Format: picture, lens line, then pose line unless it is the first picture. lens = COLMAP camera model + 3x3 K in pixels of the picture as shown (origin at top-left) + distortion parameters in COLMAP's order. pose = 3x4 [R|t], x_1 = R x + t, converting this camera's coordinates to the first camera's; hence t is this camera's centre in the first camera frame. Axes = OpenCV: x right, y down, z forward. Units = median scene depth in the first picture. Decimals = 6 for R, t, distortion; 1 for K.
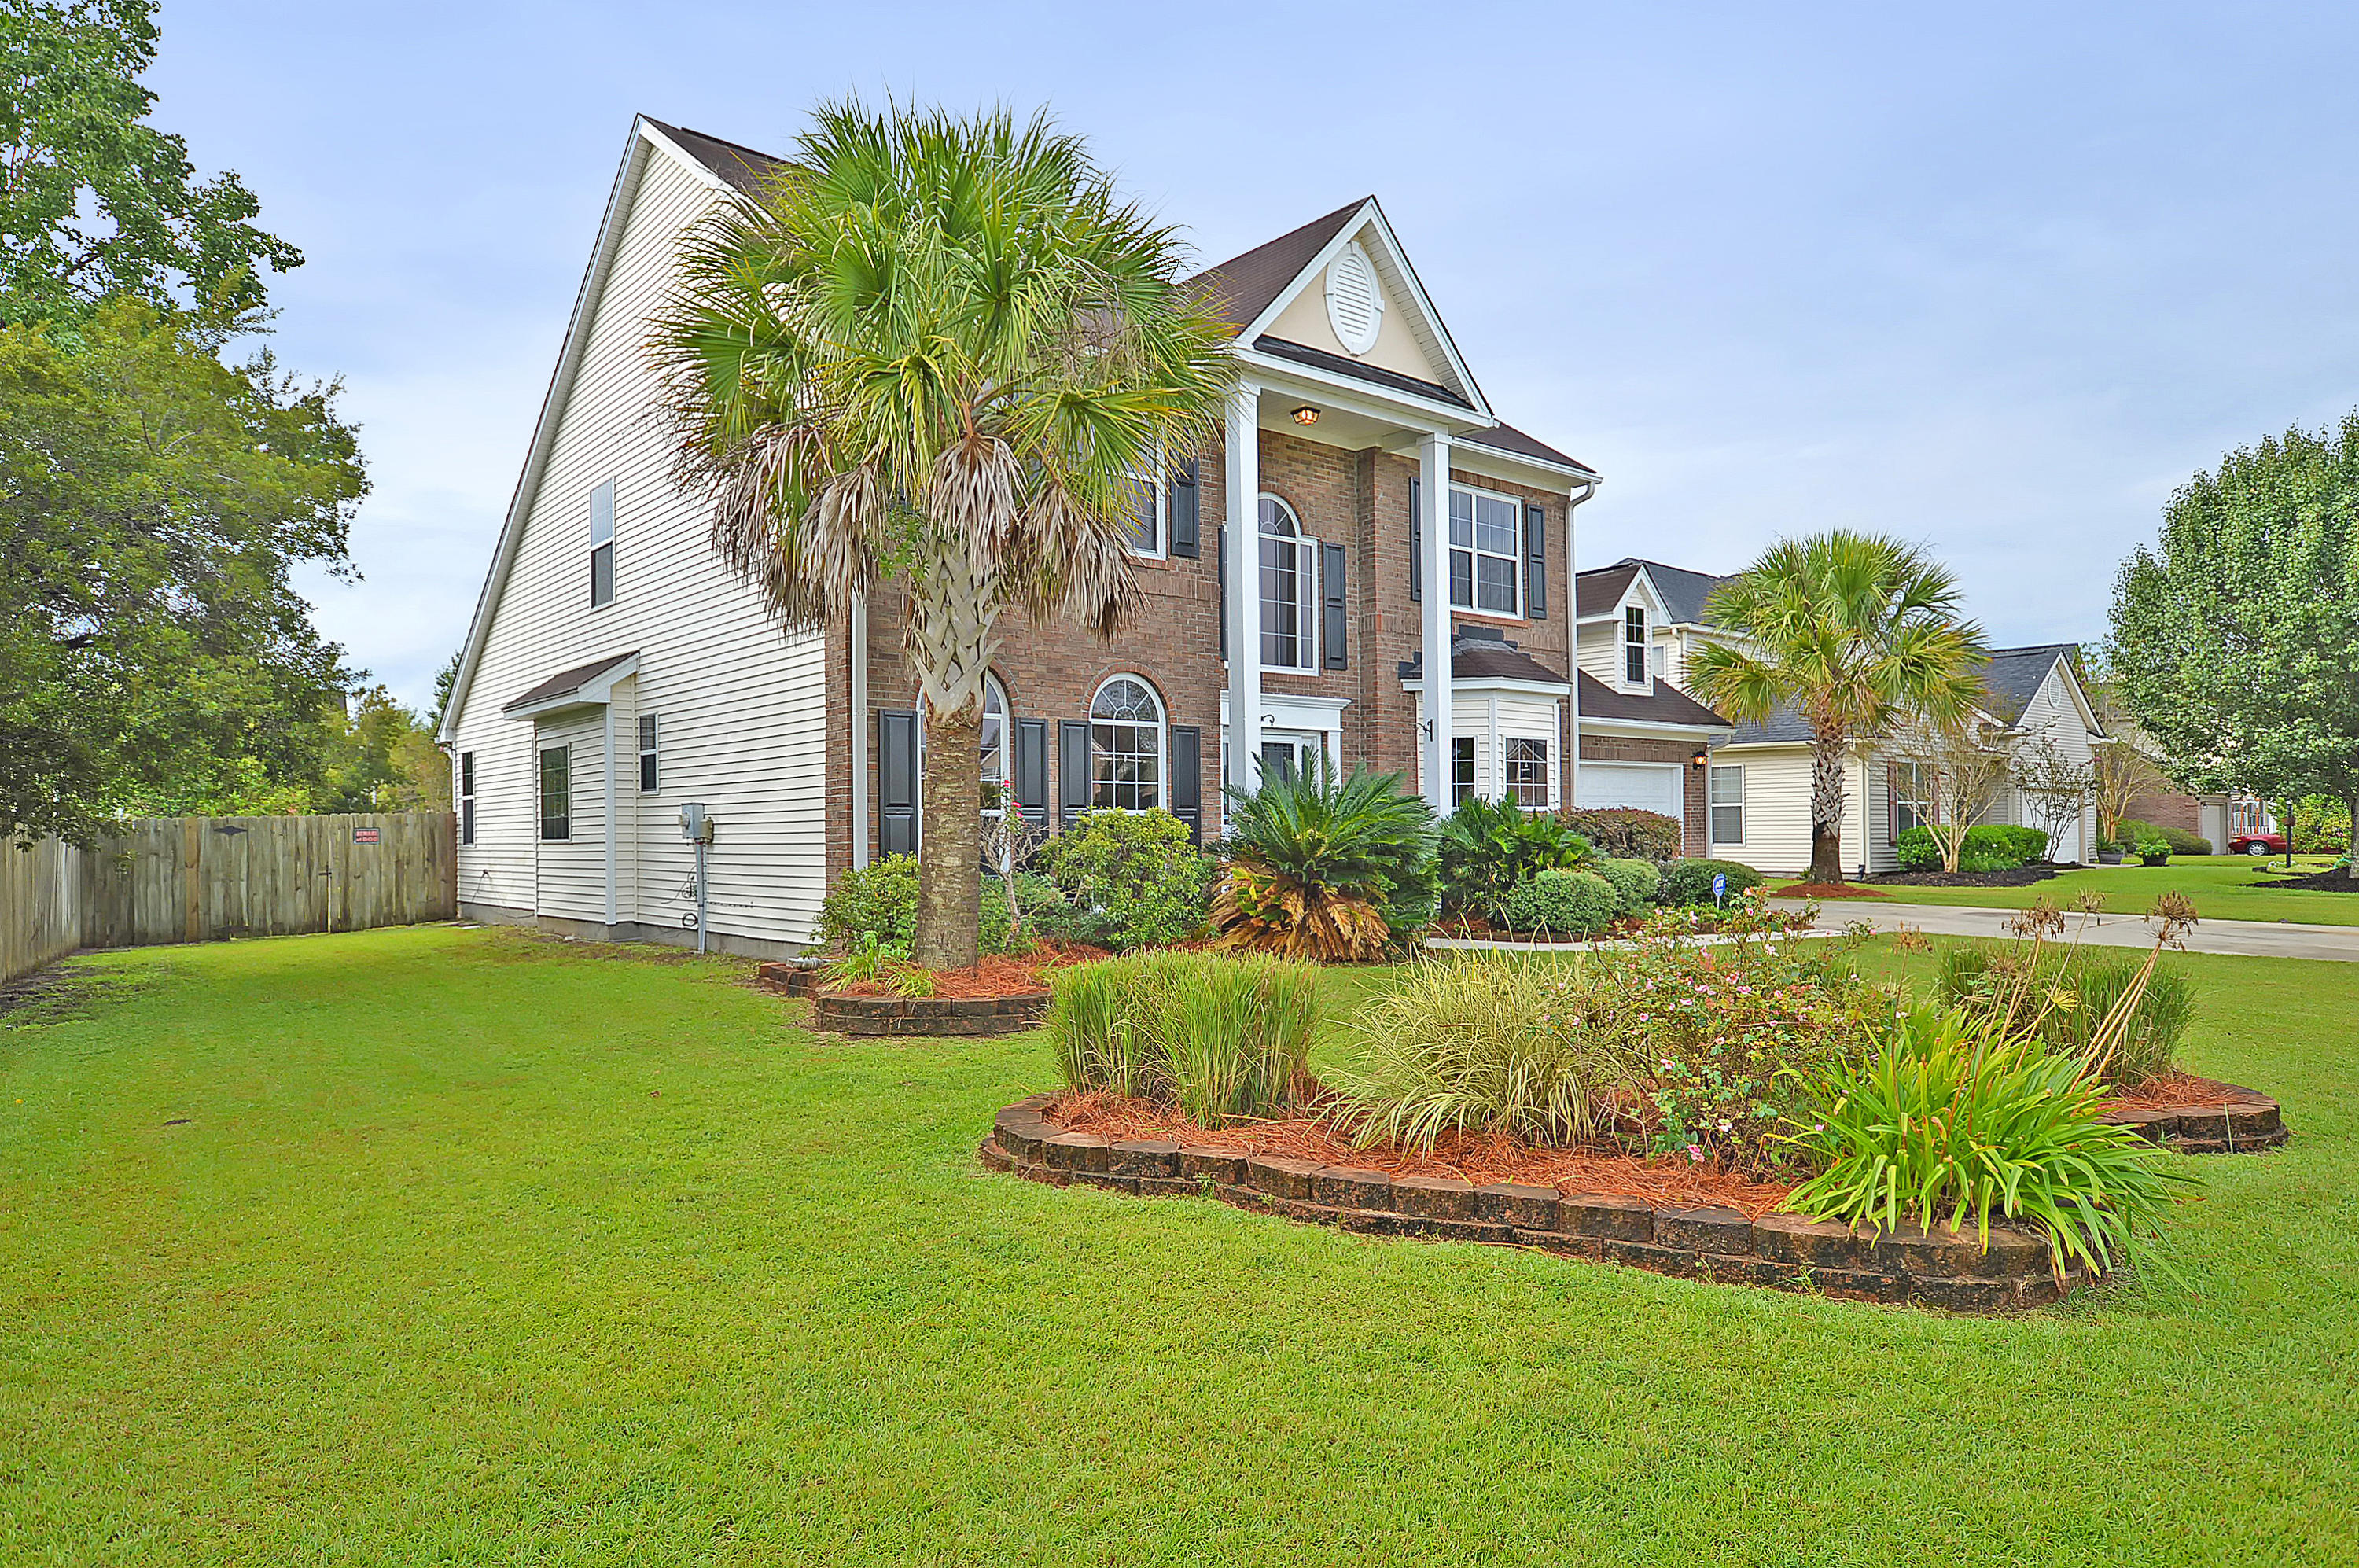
lens RADIAL K [[1381.5, 0, 1180.1], [0, 1381.5, 824.9], [0, 0, 1]] dist [0.000177, -0.000037]
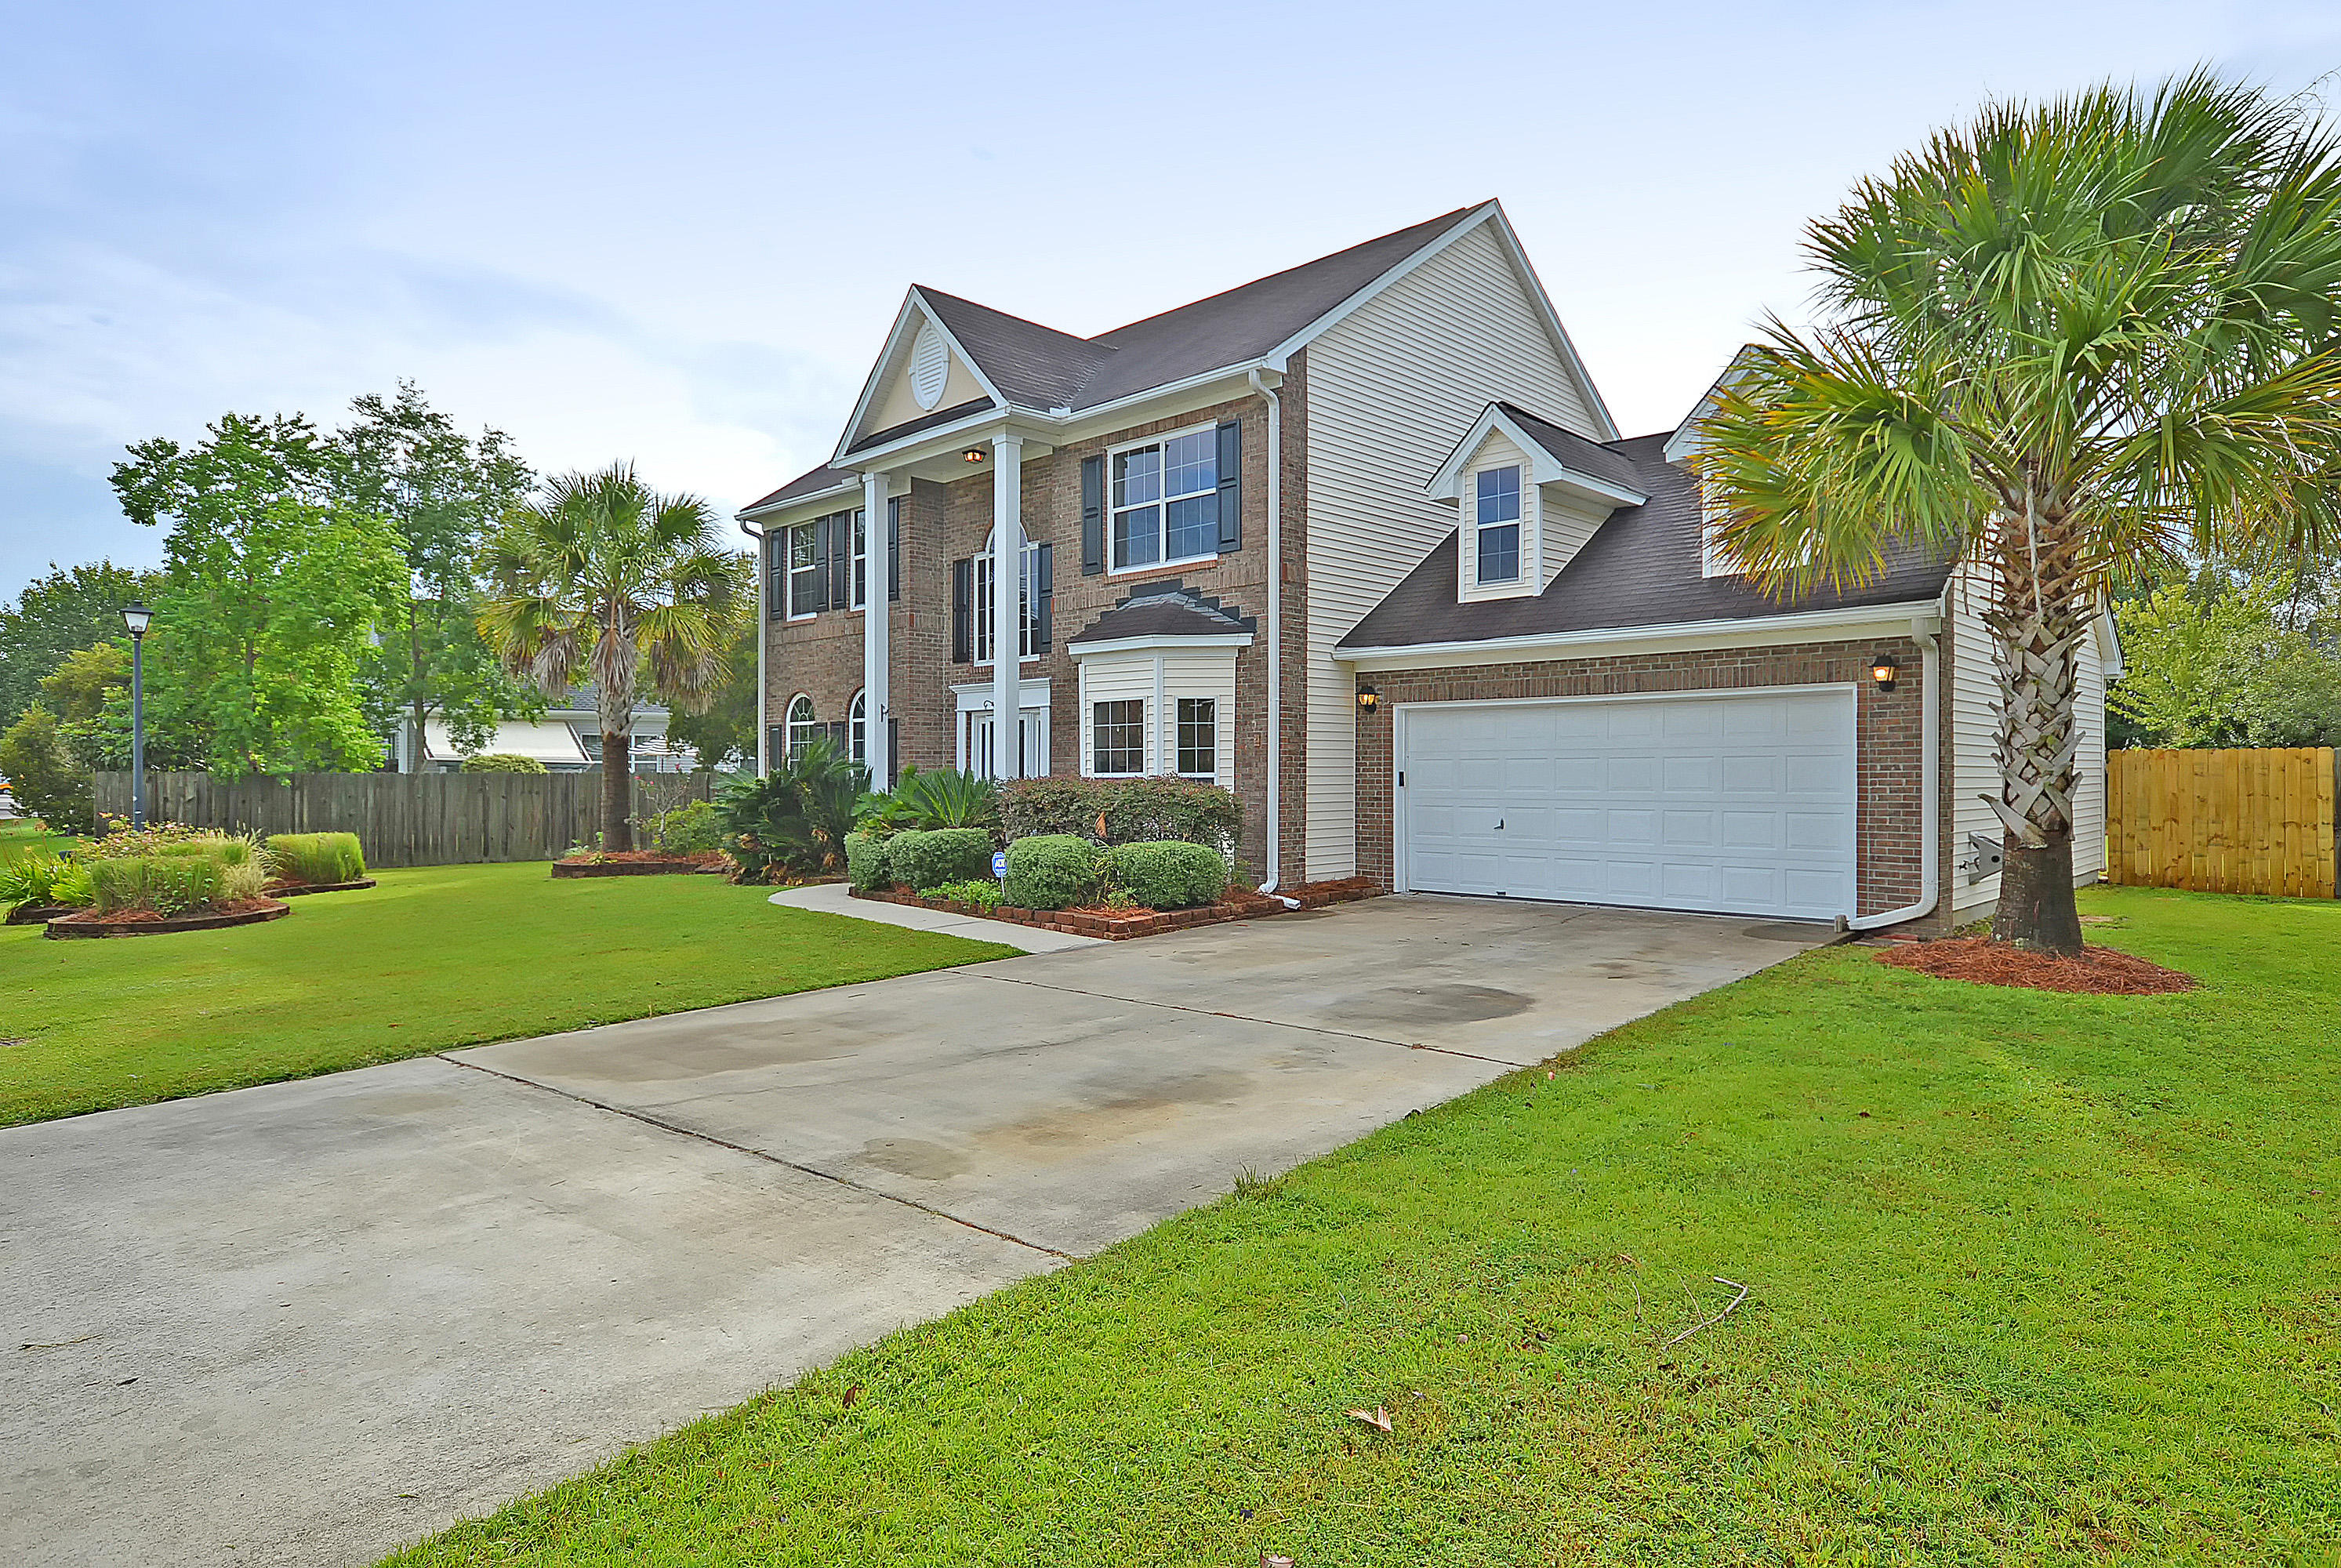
lens RADIAL K [[1319.3, 0, 1170.5], [0, 1319.3, 784.0], [0, 0, 1]] dist [0.000621, 0.000159]
pose [[0.116727, 0.009565, -0.993118, 1.113828], [0.000807, 0.999952, 0.009726, -0.014122], [0.993164, -0.001937, 0.116714, 0.903753]]
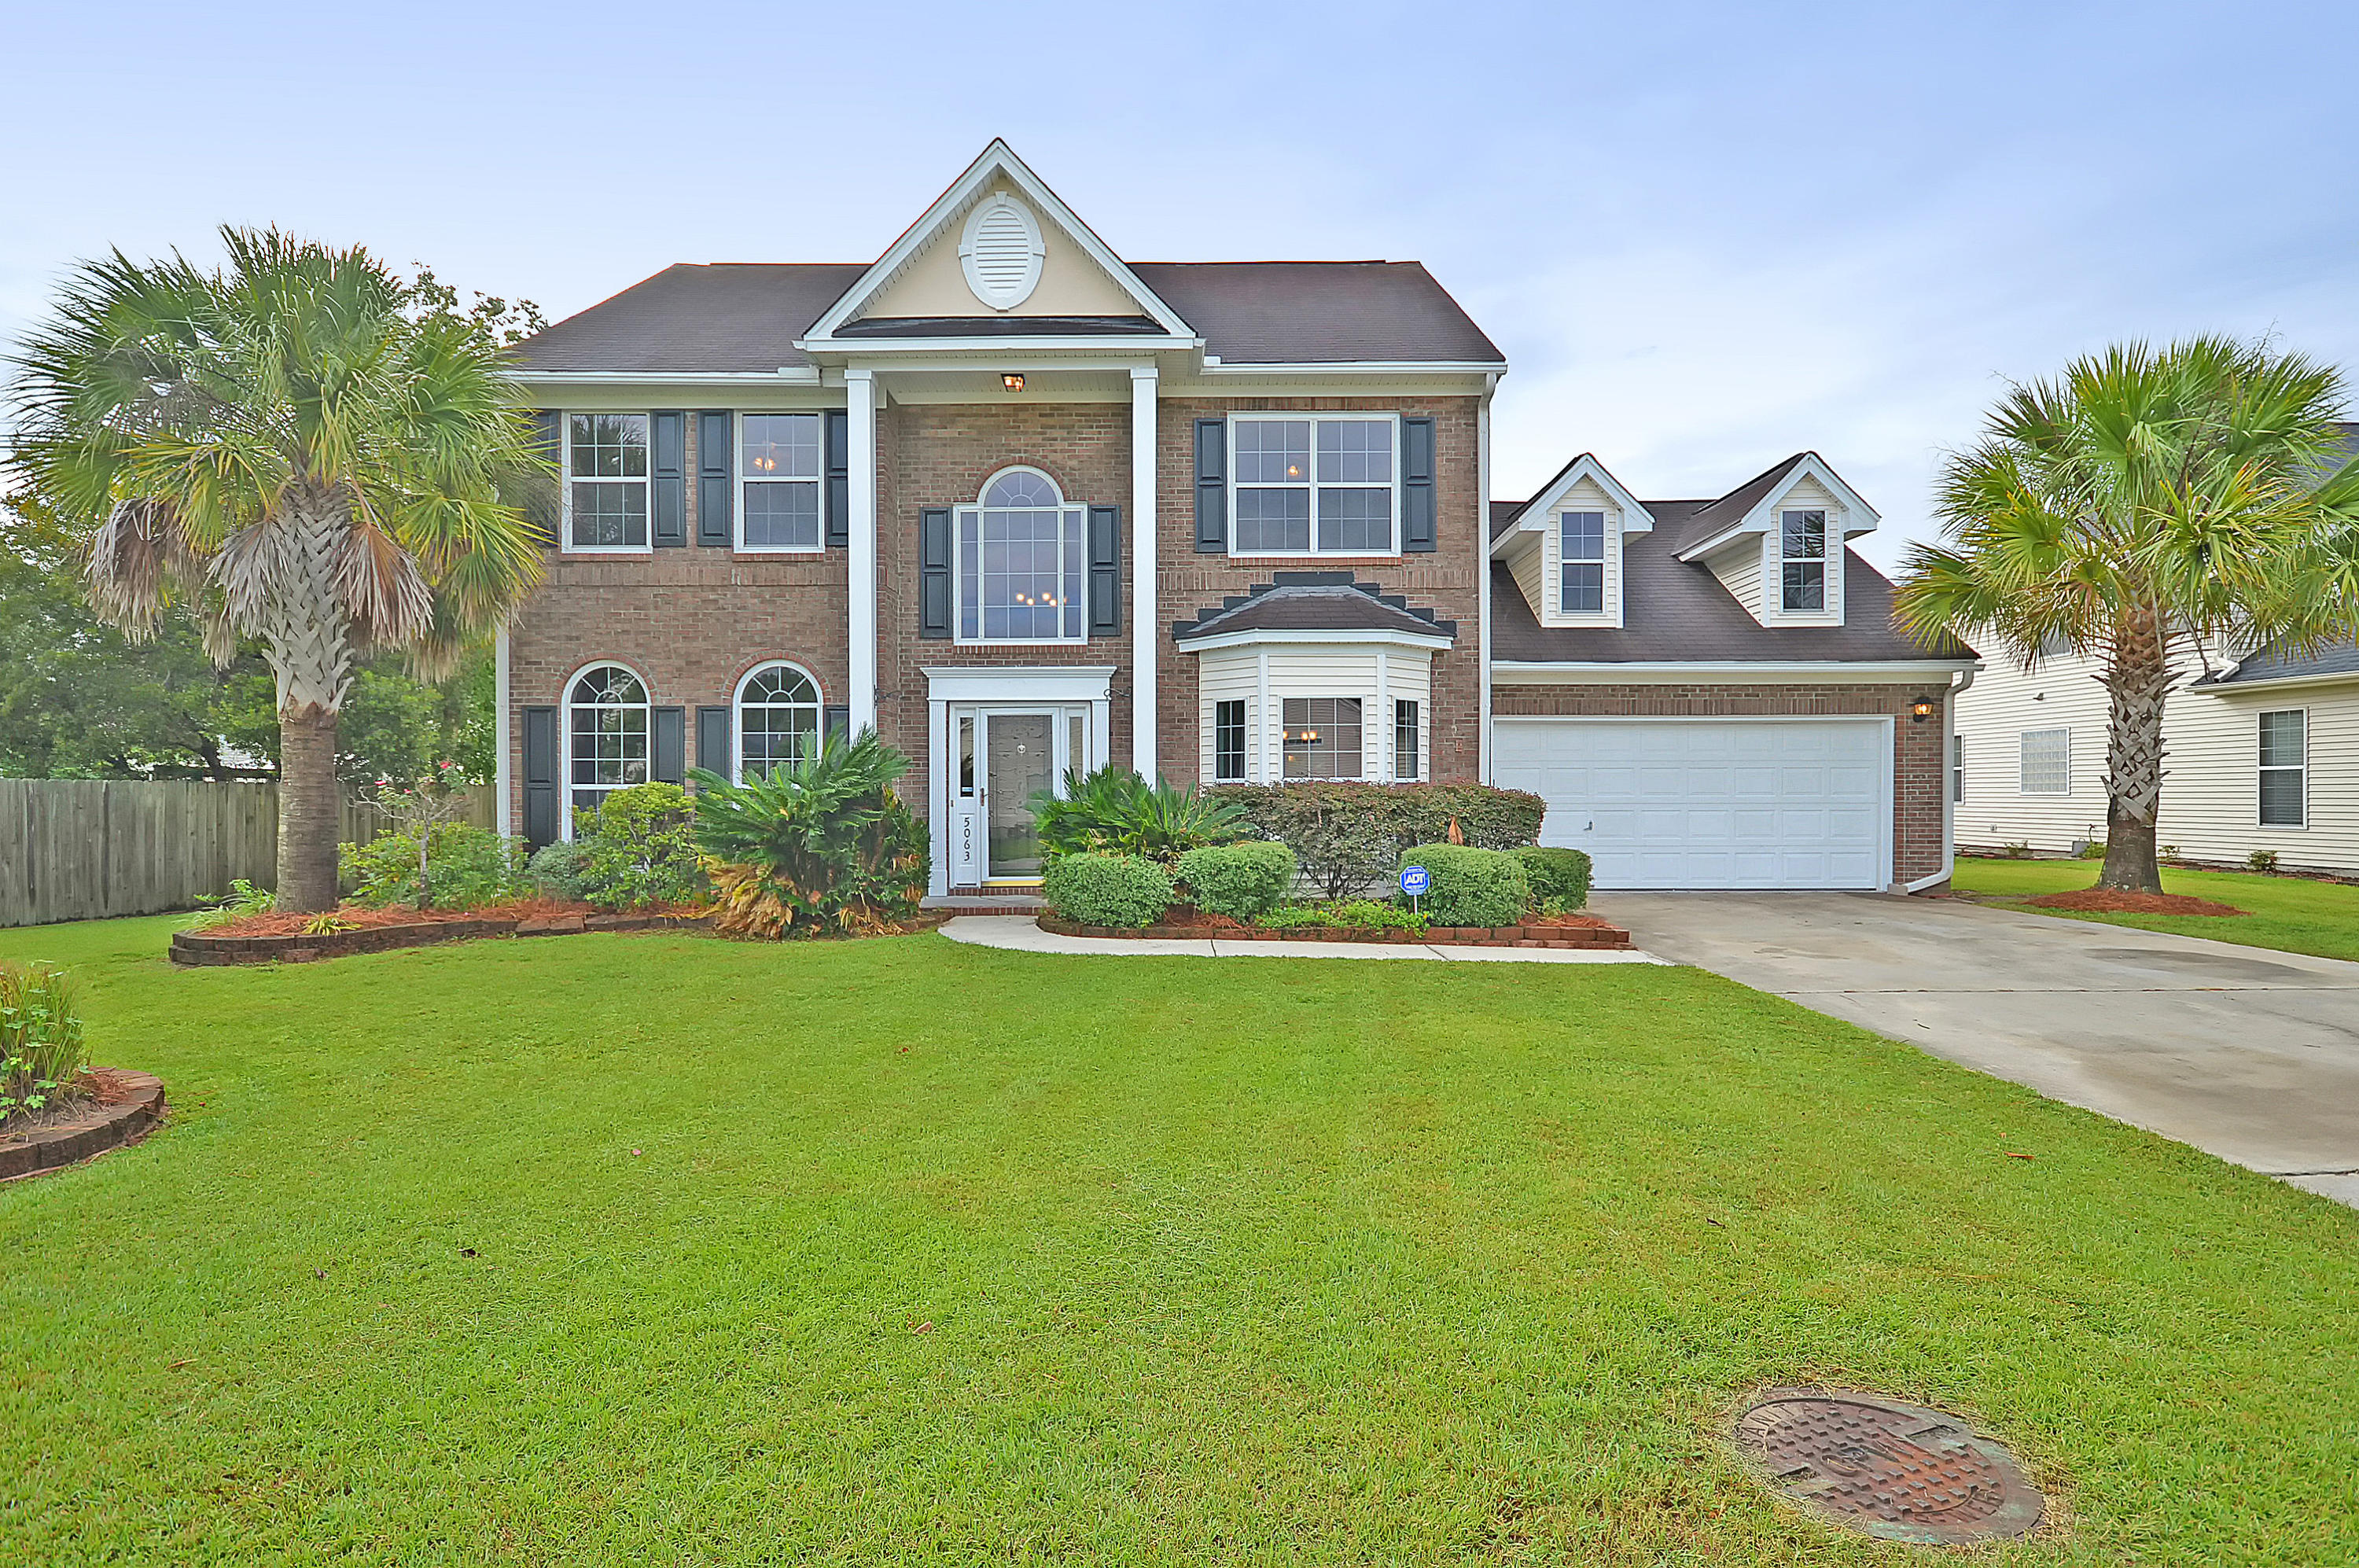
lens RADIAL K [[1185.2, 0, 1178.9], [0, 1185.2, 808.4], [0, 0, 1]] dist [0.000139, 0.000091]
pose [[0.771231, 0.011669, -0.636448, 0.629789], [-0.002126, 0.999874, 0.015756, -0.005351], [0.636551, -0.010799, 0.771159, 0.366424]]
